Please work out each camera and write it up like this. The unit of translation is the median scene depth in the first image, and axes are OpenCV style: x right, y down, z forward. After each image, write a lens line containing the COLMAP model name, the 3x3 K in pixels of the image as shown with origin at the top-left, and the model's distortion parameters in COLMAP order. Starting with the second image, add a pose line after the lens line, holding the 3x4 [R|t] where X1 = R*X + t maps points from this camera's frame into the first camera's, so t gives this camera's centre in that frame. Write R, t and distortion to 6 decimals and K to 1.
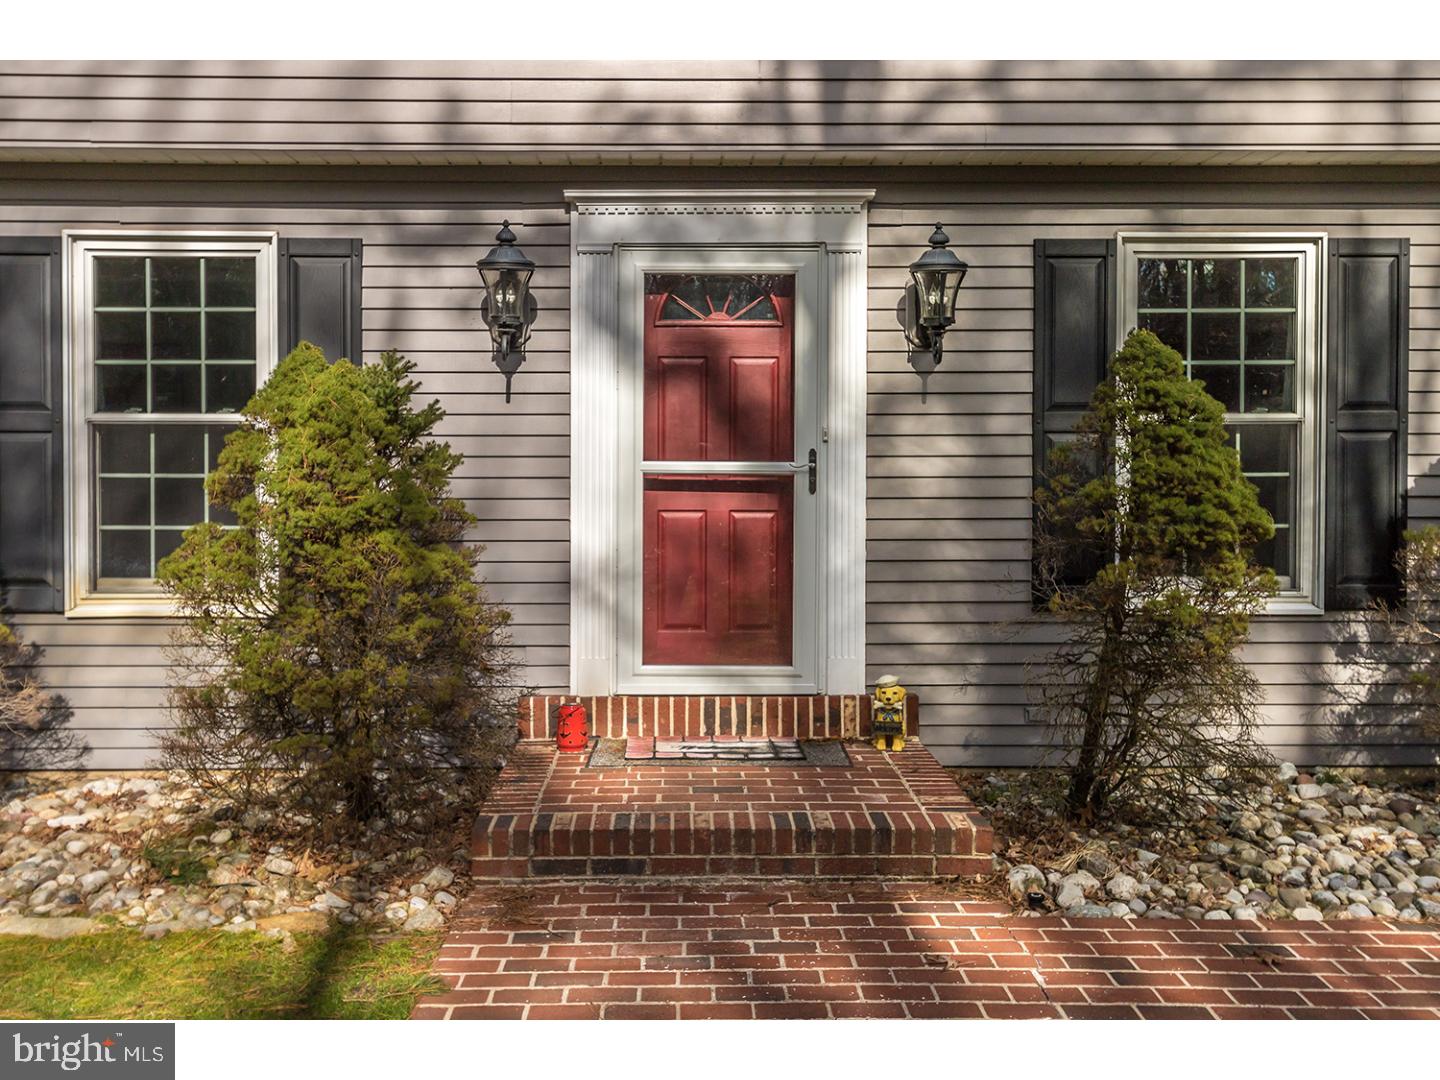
lens RADIAL K [[1833.9, 0, 720.0], [0, 1833.9, 540.0], [0, 0, 1]] dist [0.009052, 0.019388]
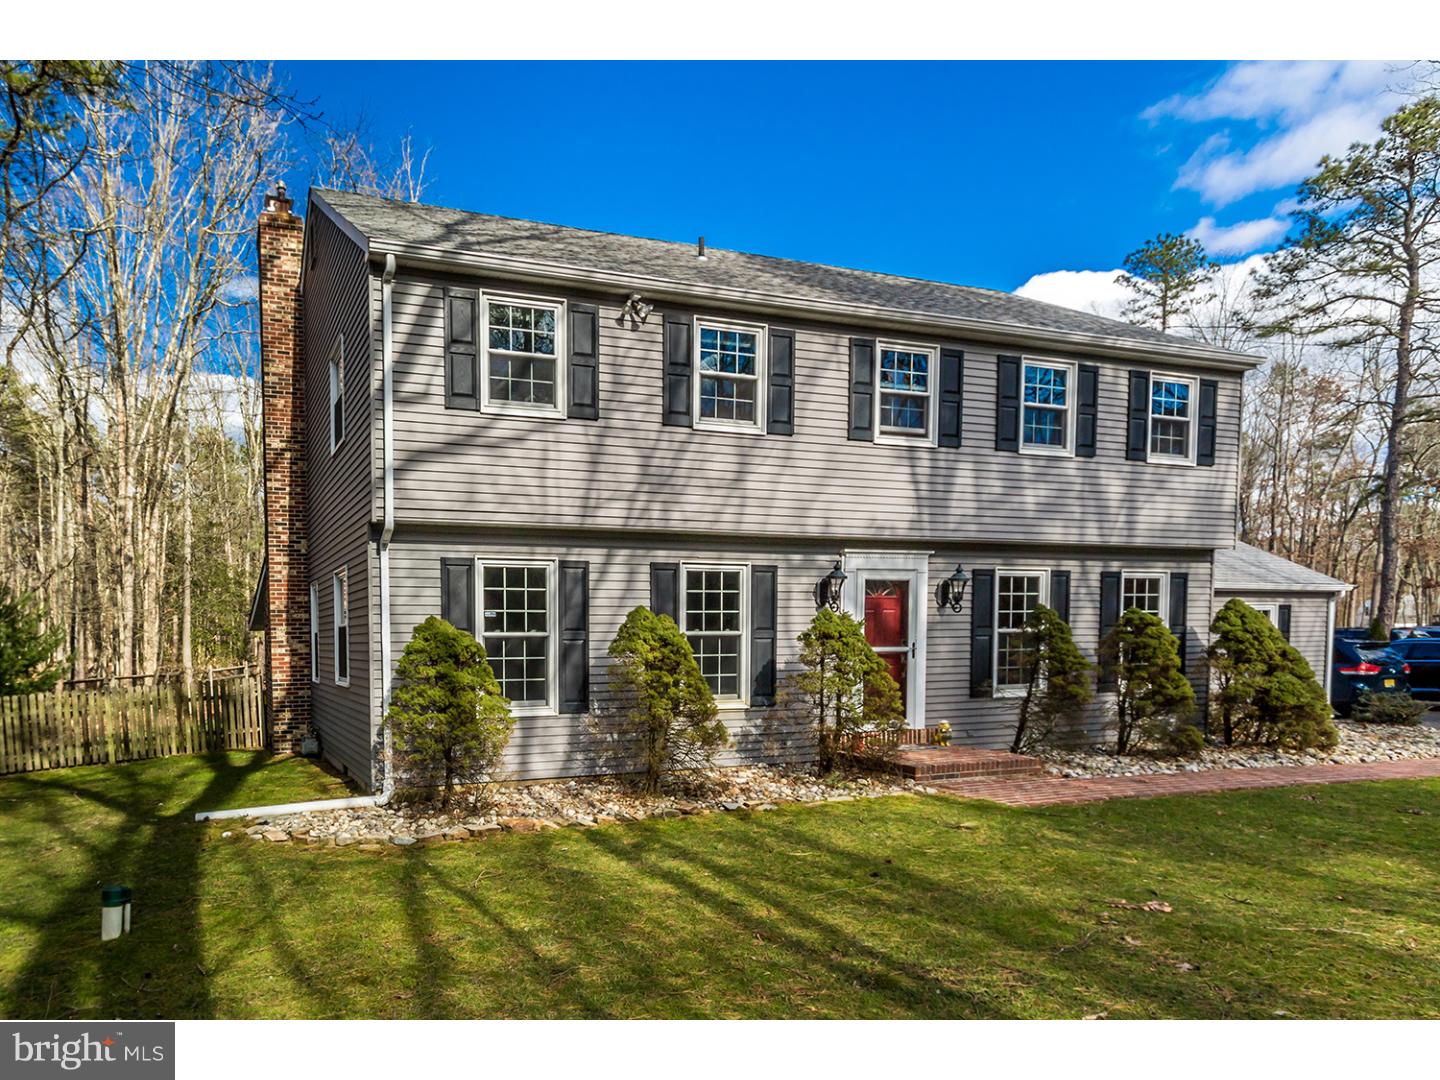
lens RADIAL K [[749.9, 0, 720.0], [0, 749.9, 540.0], [0, 0, 1]] dist [-0.001076, -0.000475]
pose [[0.955829, 0.025437, 0.292821, -0.573927], [0.029971, 0.982621, -0.183188, -0.002170], [-0.292392, 0.183872, 0.938455, -0.013025]]
